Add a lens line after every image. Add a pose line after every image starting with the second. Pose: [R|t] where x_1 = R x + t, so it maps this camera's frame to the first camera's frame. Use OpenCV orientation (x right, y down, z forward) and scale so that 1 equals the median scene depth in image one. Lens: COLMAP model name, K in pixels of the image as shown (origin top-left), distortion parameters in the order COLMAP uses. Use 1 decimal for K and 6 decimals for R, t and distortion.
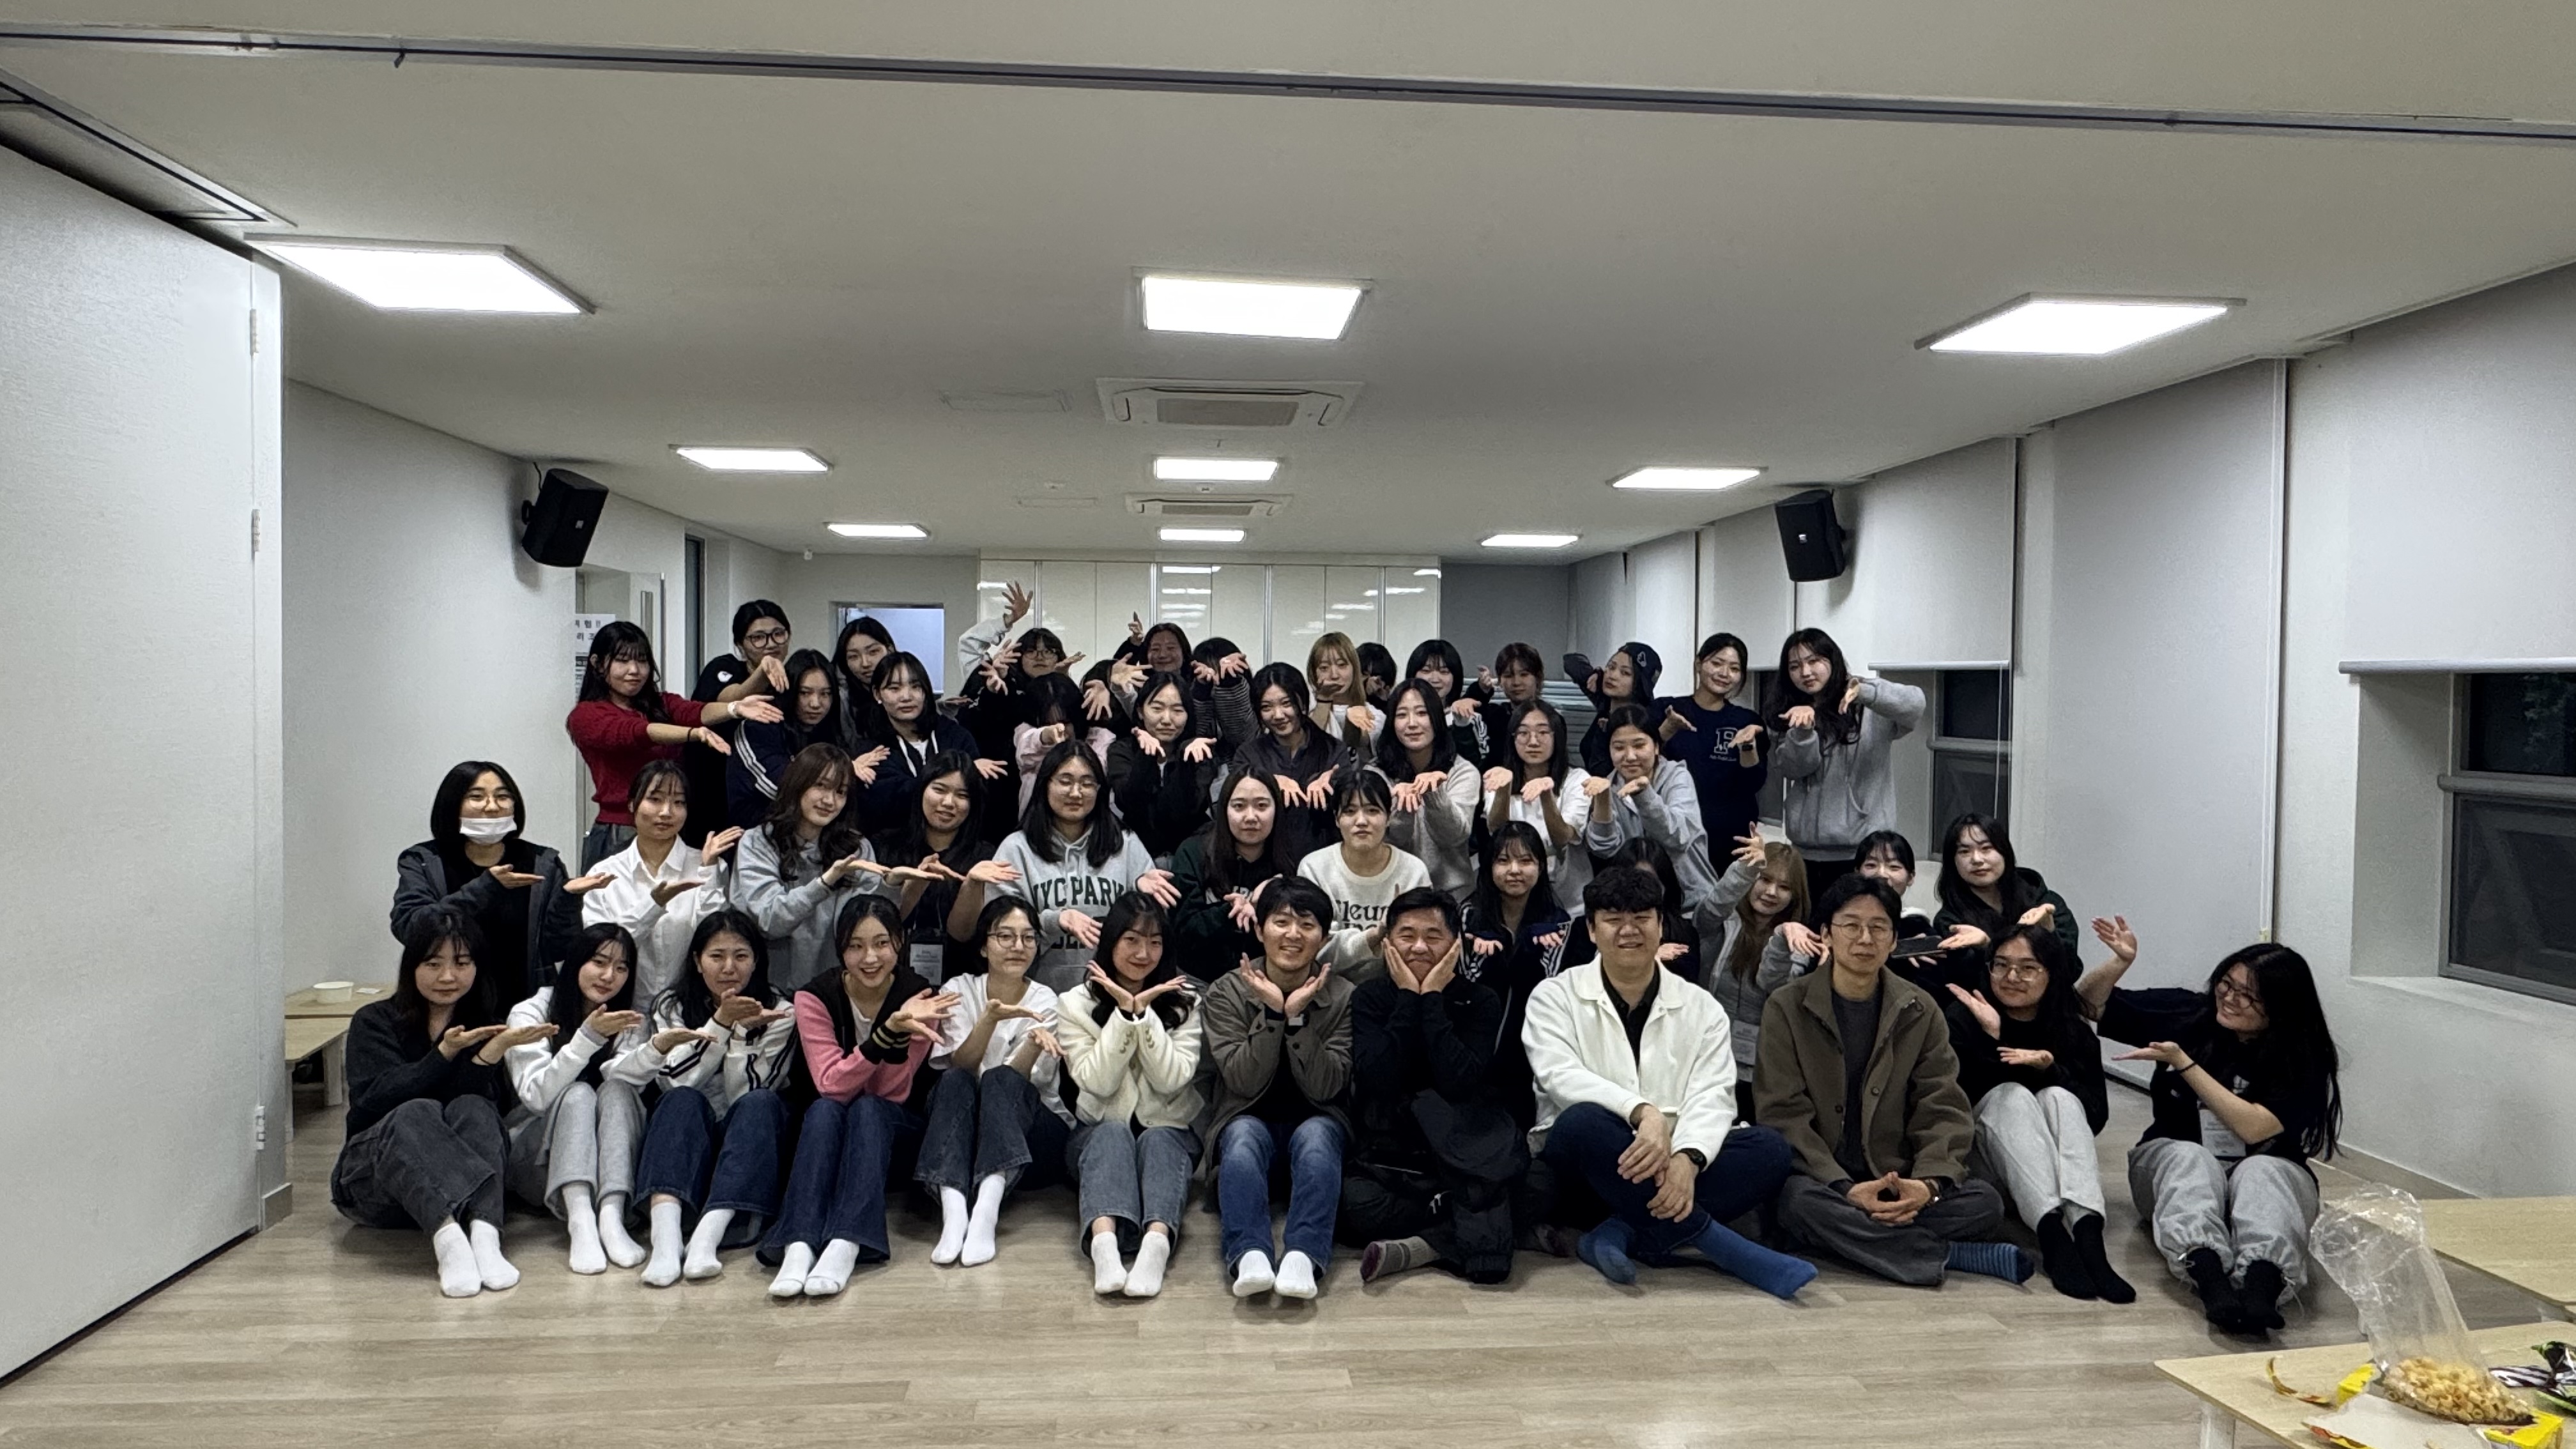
lens RADIAL K [[1632.0, 0, 1288.0], [0, 1632.0, 724.5], [0, 0, 1]] dist [-0.037041, -0.000126]
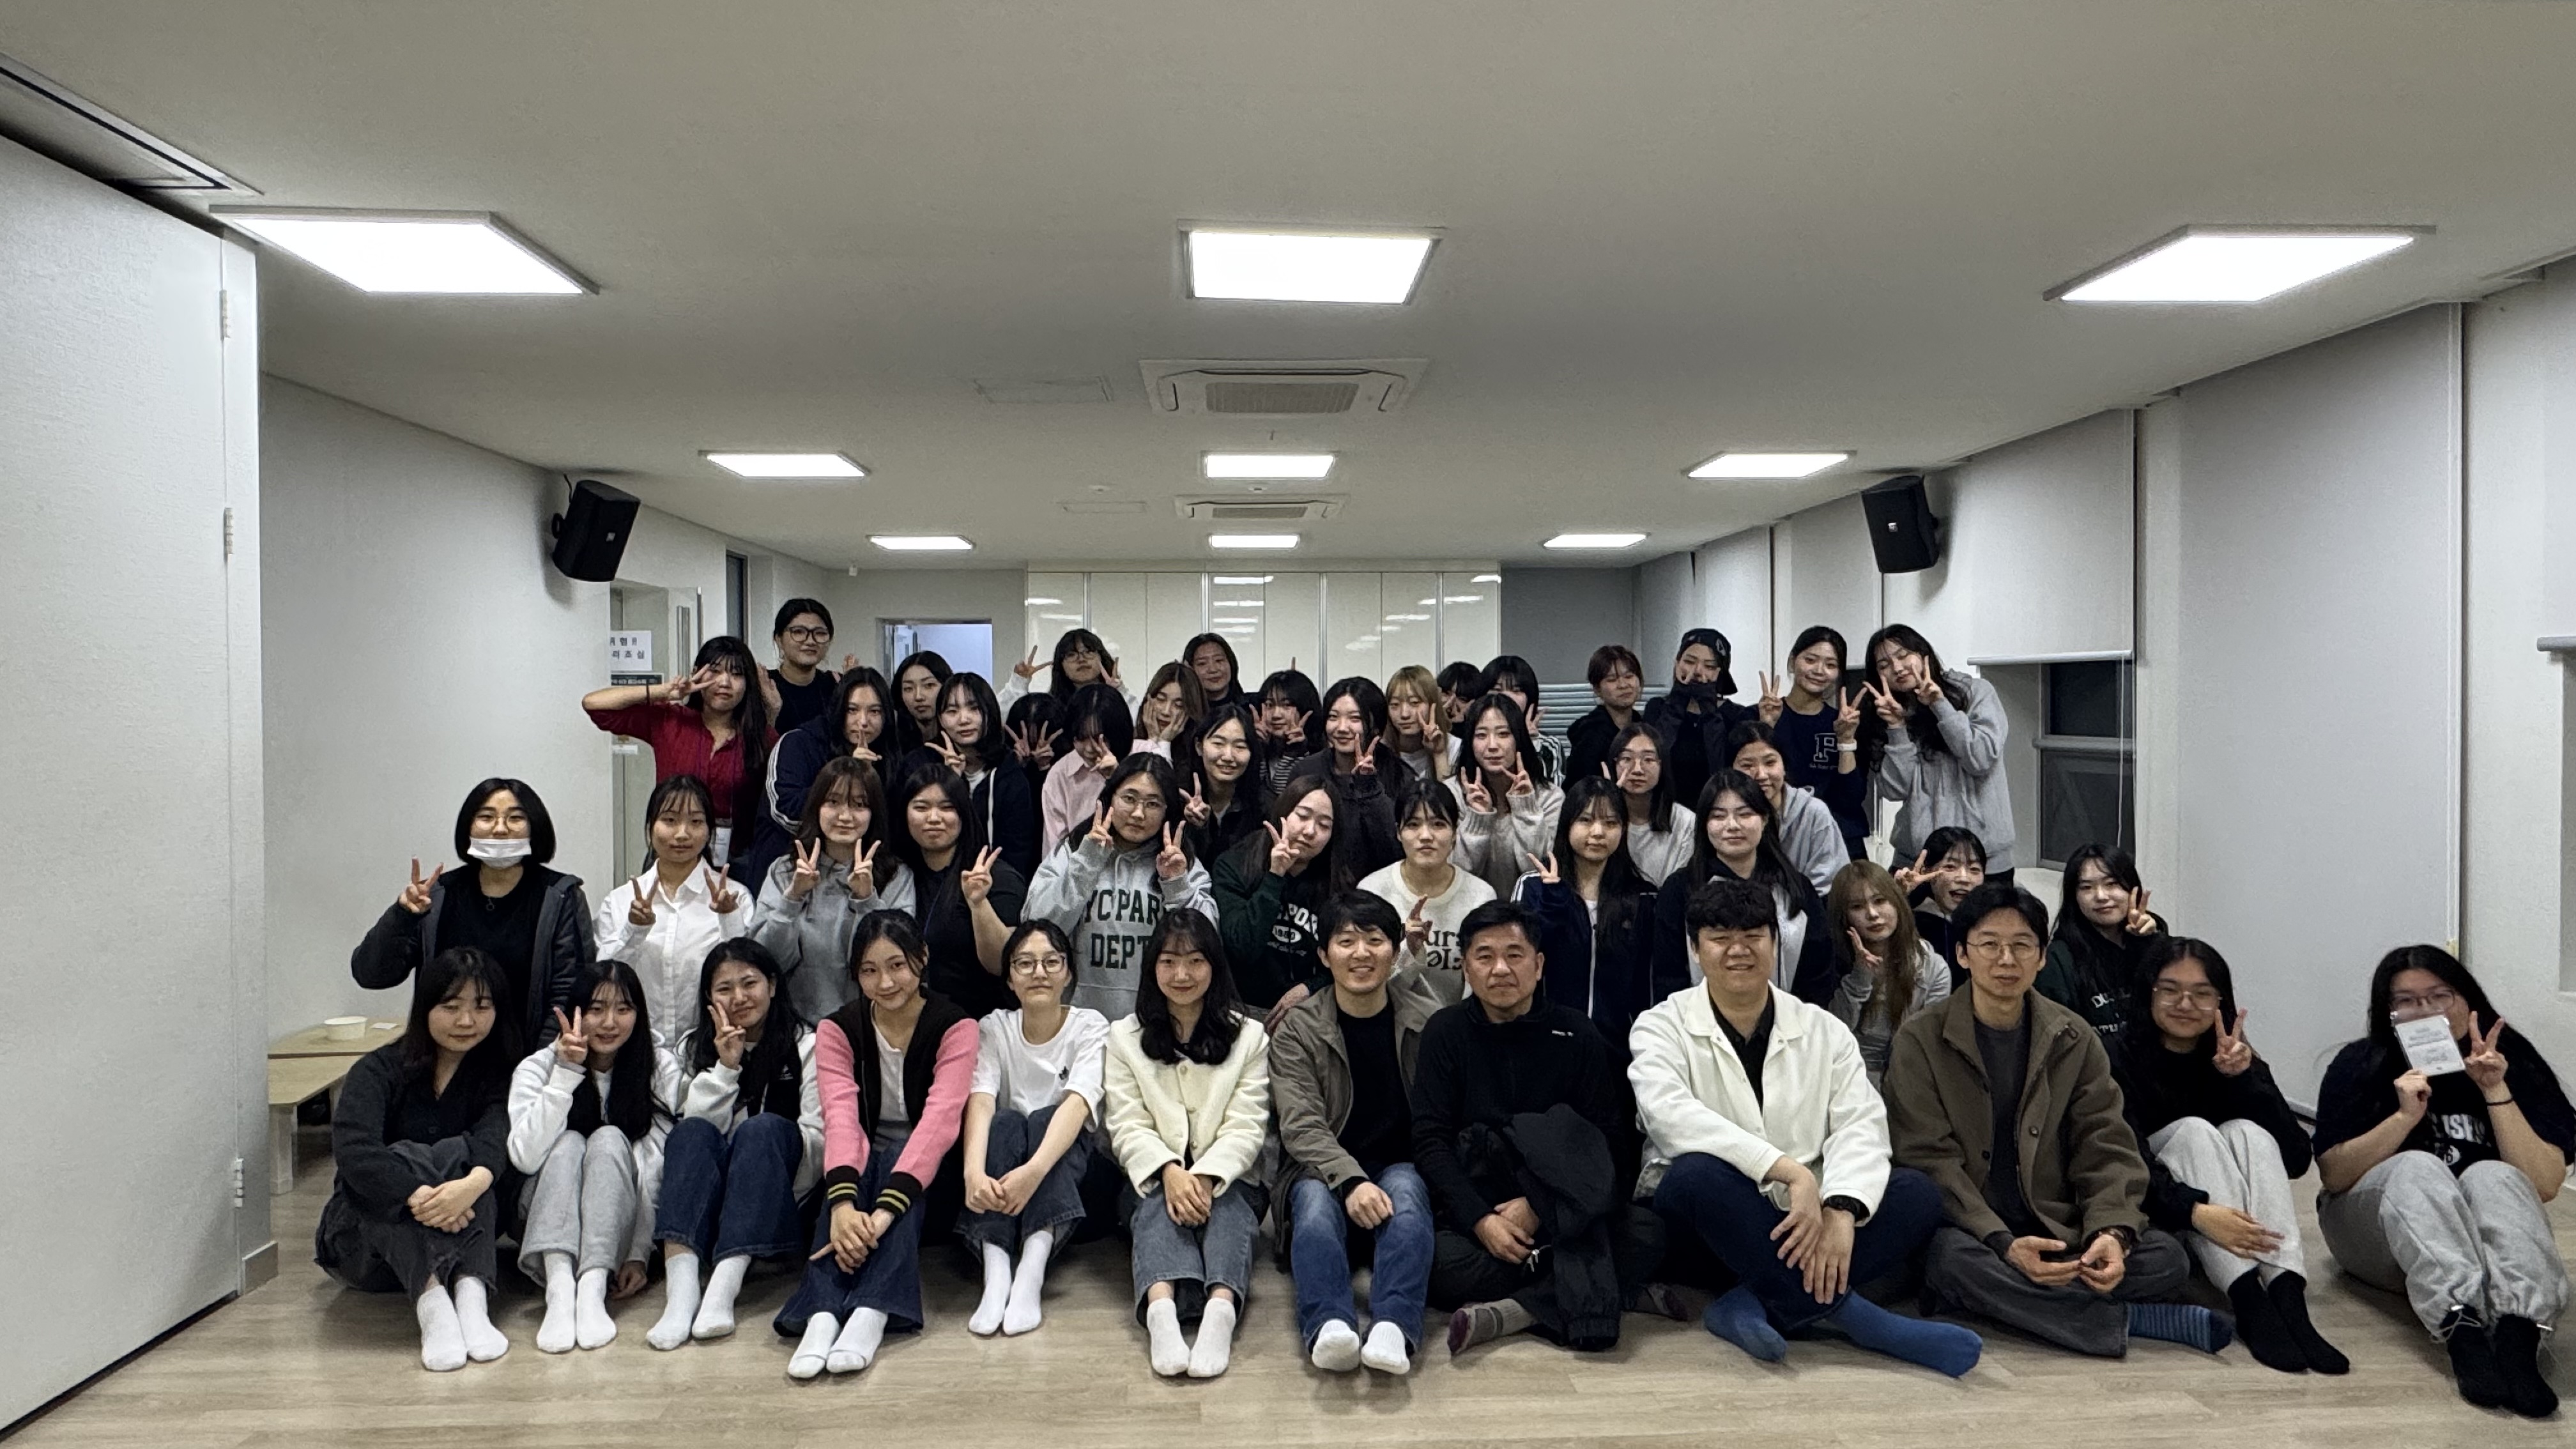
lens RADIAL K [[1632.0, 0, 1288.0], [0, 1632.0, 724.5], [0, 0, 1]] dist [-0.037041, -0.000126]
pose [[0.999364, -0.015223, -0.032233, -0.009933], [0.014904, 0.999838, -0.010088, 0.008302], [0.032381, 0.009601, 0.999429, 0.104578]]
